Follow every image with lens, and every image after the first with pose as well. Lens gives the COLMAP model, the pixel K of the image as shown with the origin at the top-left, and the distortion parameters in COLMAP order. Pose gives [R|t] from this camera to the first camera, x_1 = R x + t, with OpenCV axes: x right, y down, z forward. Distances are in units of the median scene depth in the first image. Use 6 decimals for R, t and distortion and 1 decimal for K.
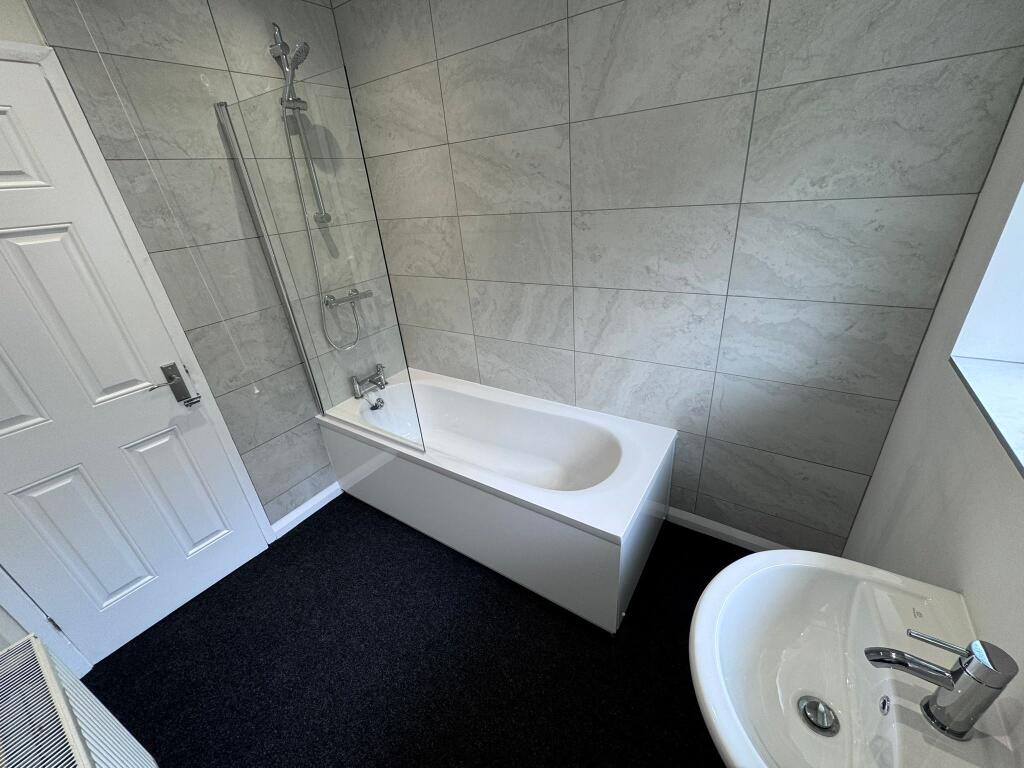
lens RADIAL K [[407.8, 0, 514.3], [0, 407.8, 386.5], [0, 0, 1]] dist [-0.002832, -0.000028]
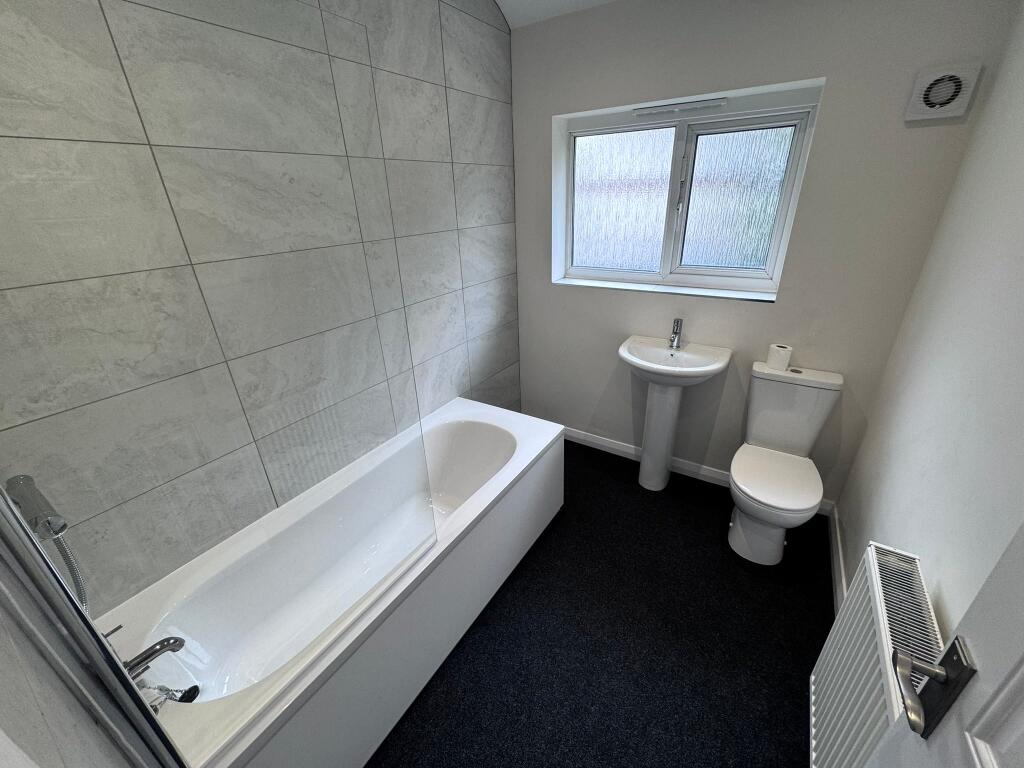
lens RADIAL K [[407.8, 0, 516.3], [0, 407.8, 380.8], [0, 0, 1]] dist [-0.002832, -0.000028]
pose [[-0.017202, -0.341117, 0.939863, -0.909226], [0.472871, 0.825455, 0.308248, -0.279146], [-0.880964, 0.449737, 0.147105, 0.672718]]
